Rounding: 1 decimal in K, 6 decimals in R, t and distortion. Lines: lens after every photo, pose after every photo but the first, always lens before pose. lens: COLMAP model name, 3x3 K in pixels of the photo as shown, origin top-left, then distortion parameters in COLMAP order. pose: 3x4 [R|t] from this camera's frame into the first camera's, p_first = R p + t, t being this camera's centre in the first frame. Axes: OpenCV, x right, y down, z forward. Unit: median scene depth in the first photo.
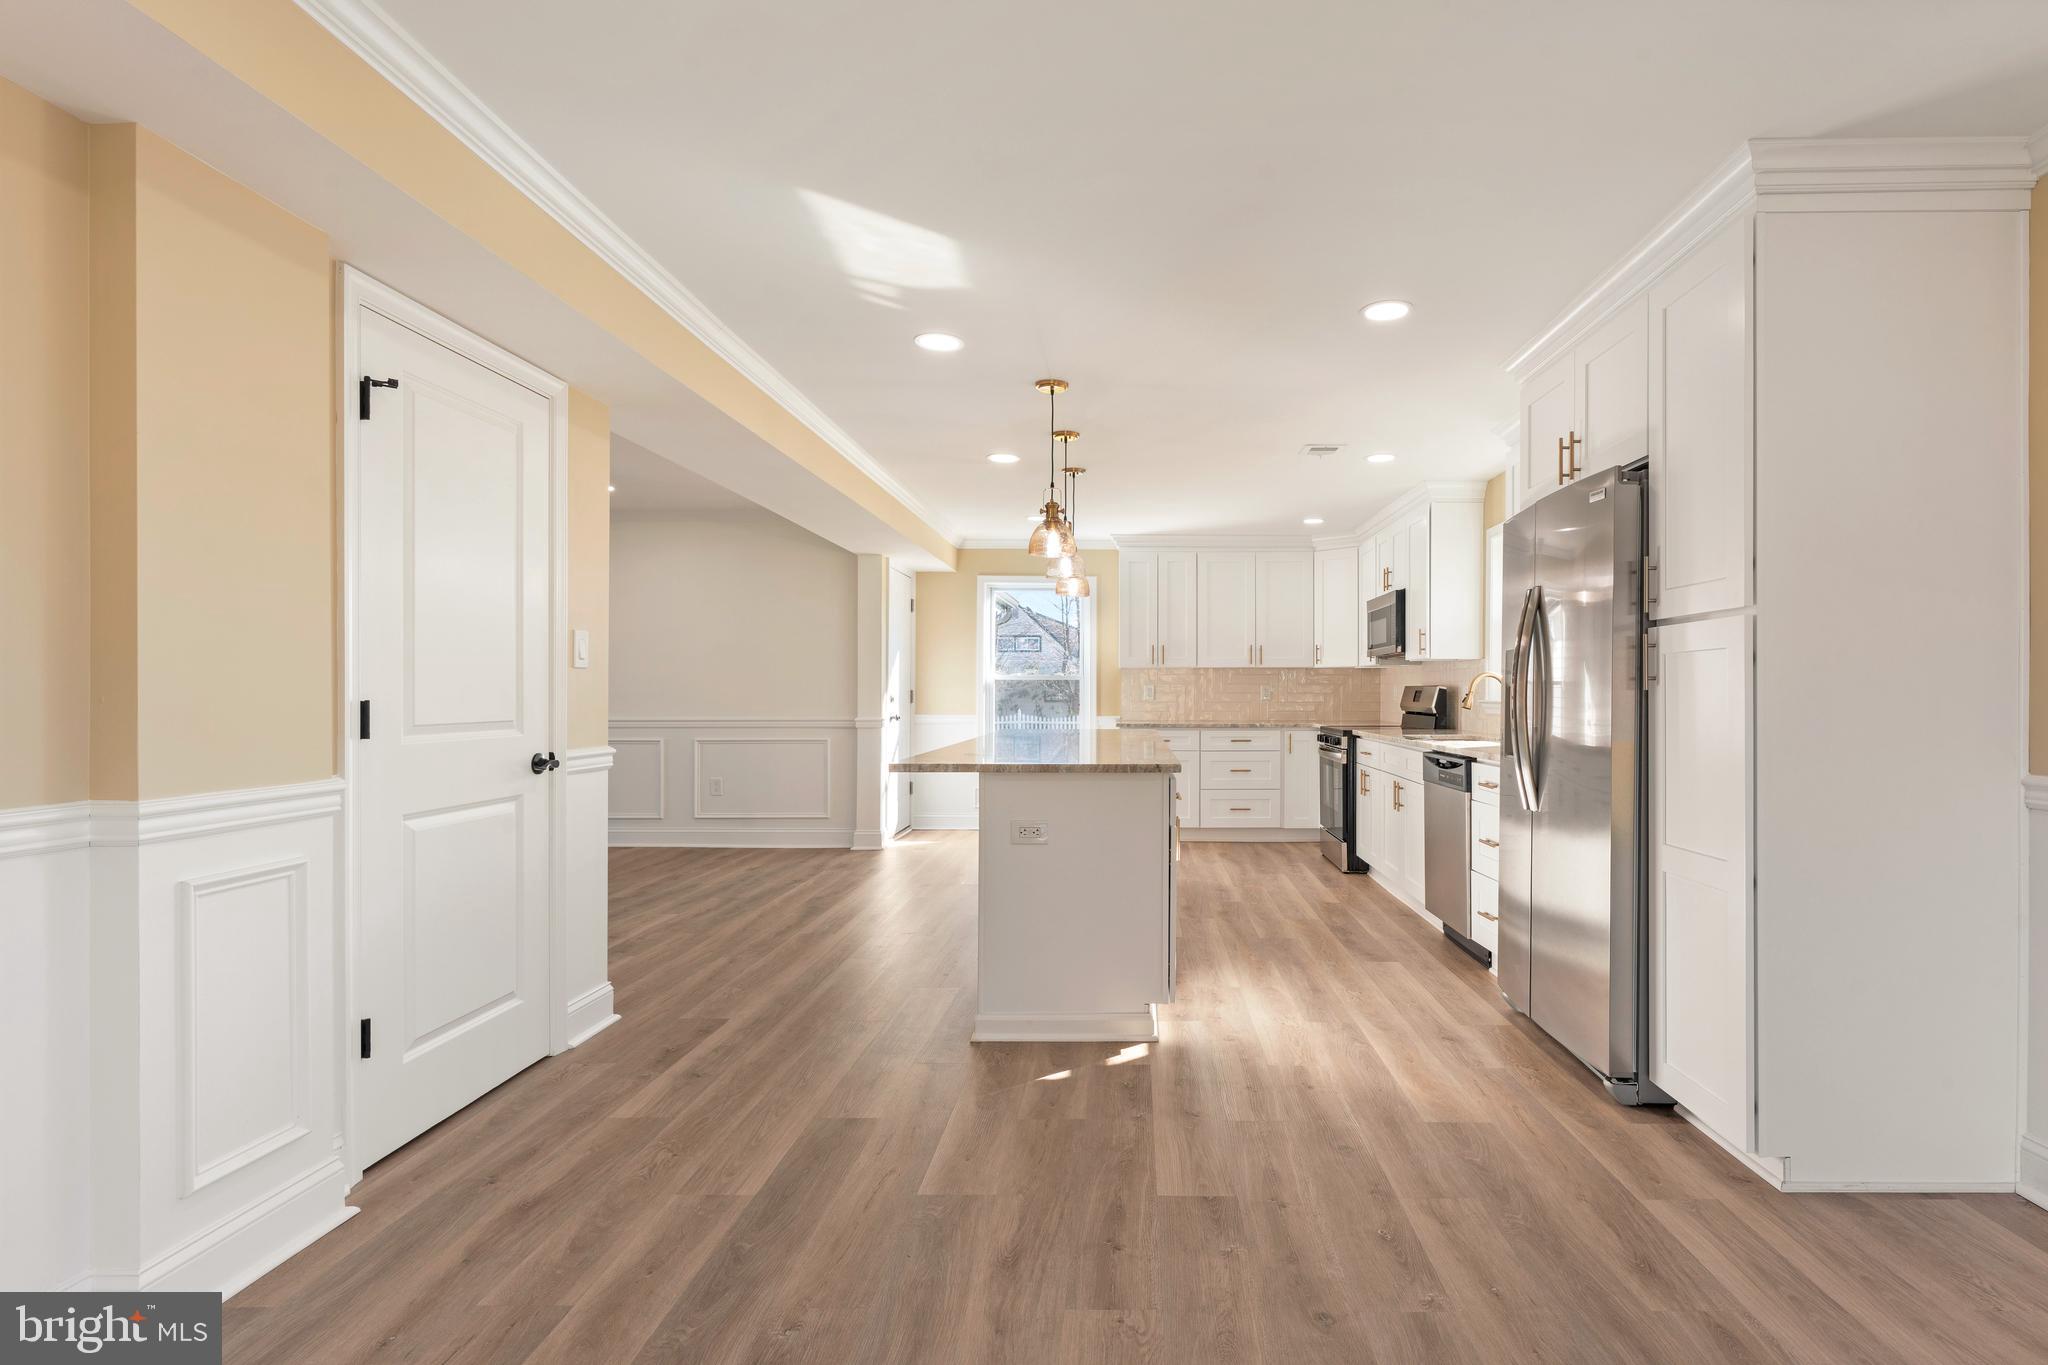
lens RADIAL K [[1004.4, 0, 1137.5], [0, 1004.4, 691.9], [0, 0, 1]] dist [0.001267, -0.000341]
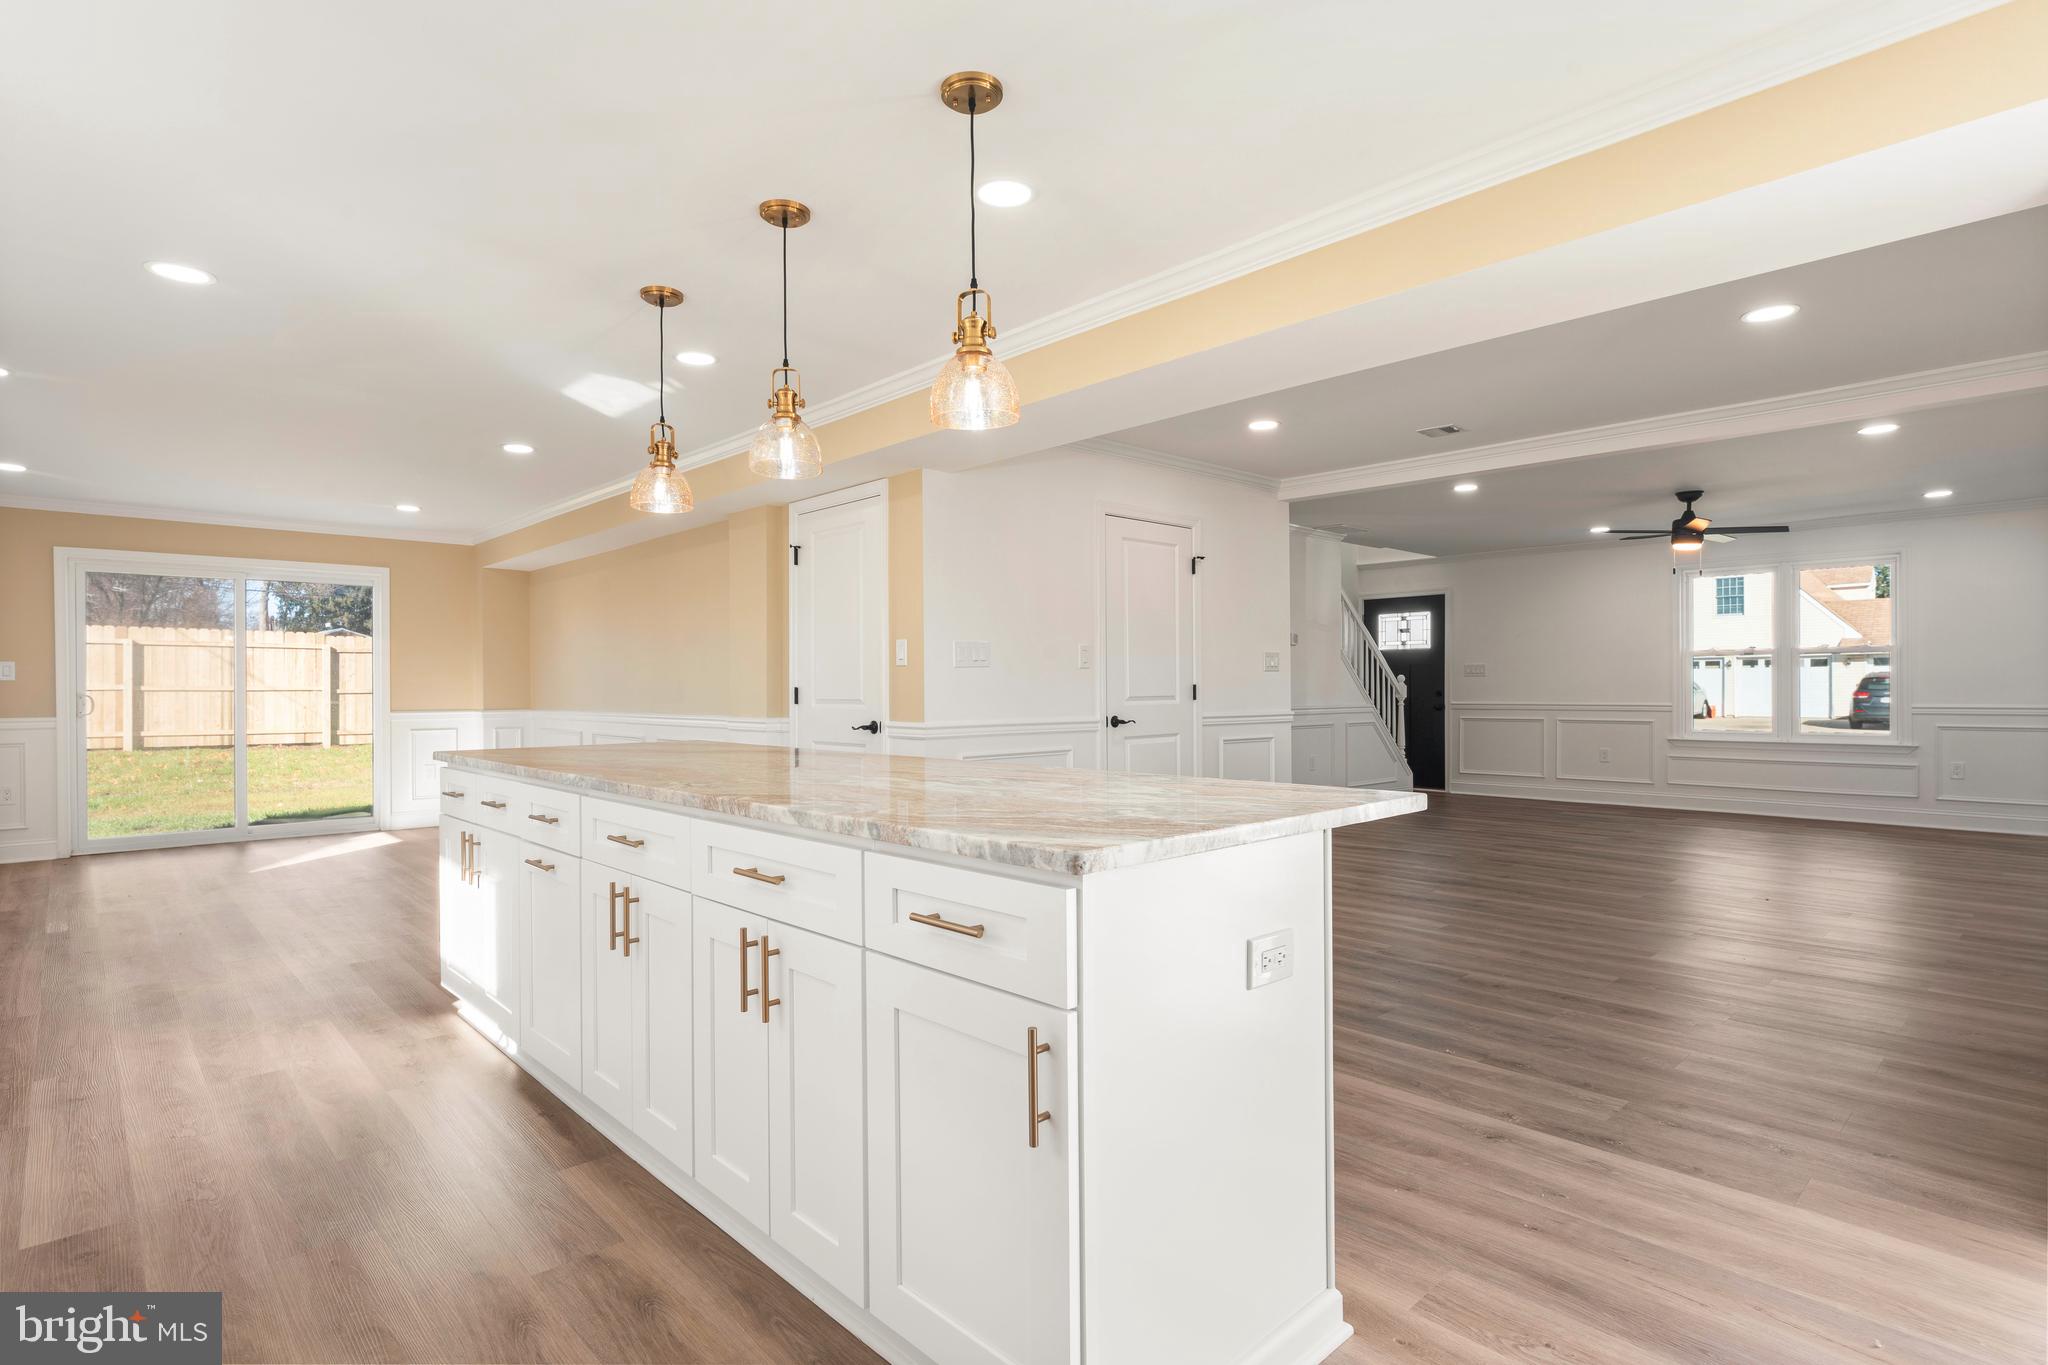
lens RADIAL K [[1014.8, 0, 1024.0], [0, 1014.8, 682.5], [0, 0, 1]] dist [0.000606, 0.000097]
pose [[-0.731321, -0.000024, -0.682034, 0.179851], [0.002179, 0.999995, -0.002371, 0.001765], [0.682030, -0.003220, -0.731317, 1.255950]]
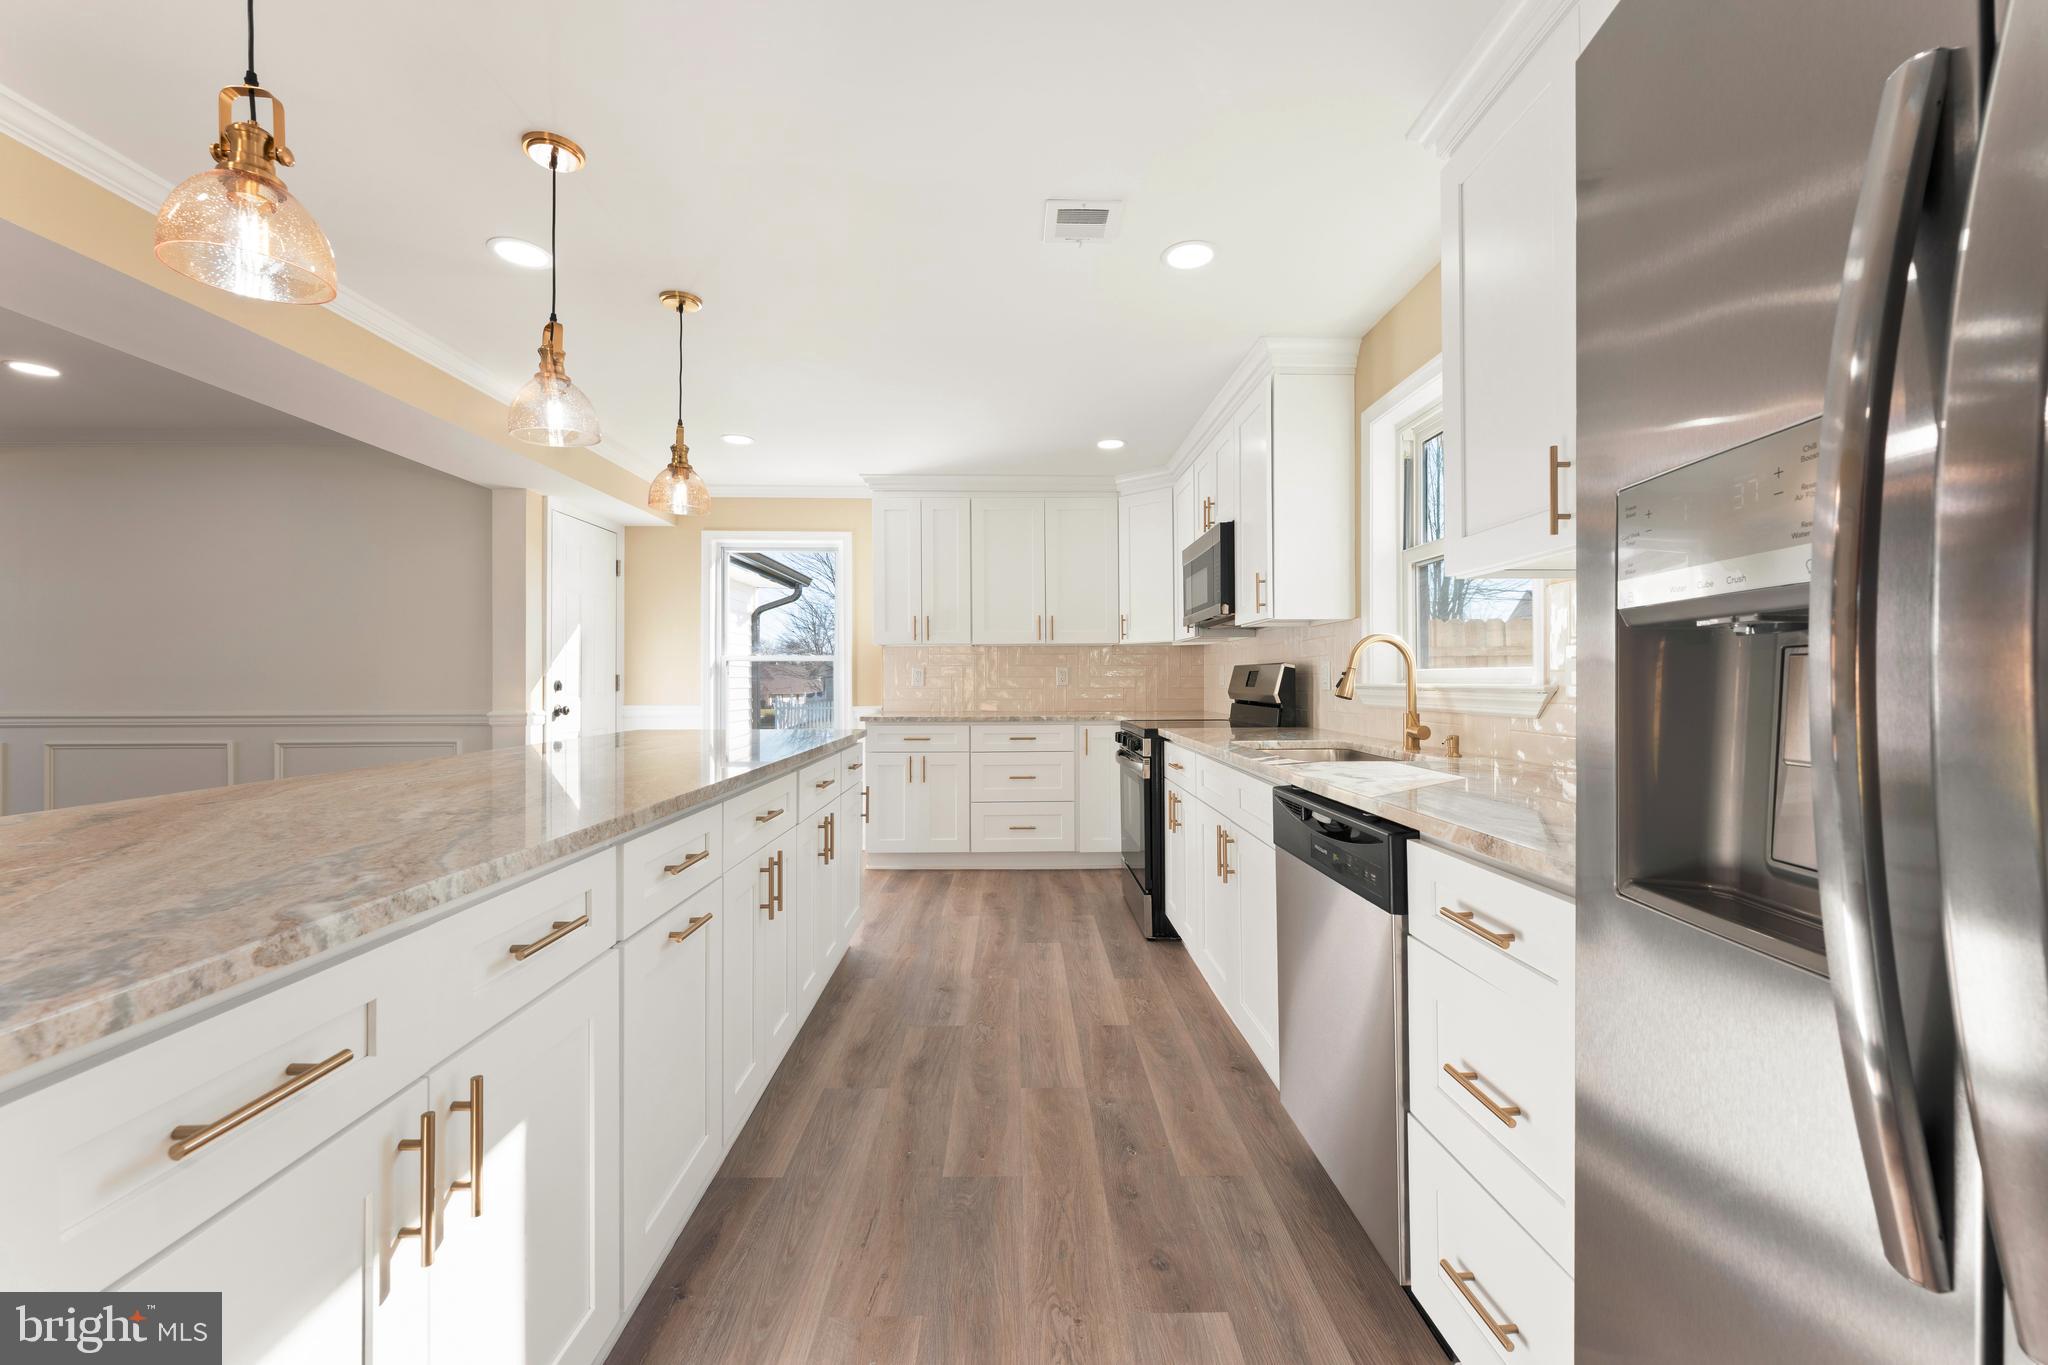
lens RADIAL K [[807.0, 0, 1047.8], [0, 807.0, 670.1], [0, 0, 1]] dist [-0.000701, -0.000115]
pose [[0.999385, -0.003174, 0.034922, 0.130664], [0.003610, 0.999916, -0.012440, 0.005186], [-0.034879, 0.012559, 0.999313, 0.496183]]
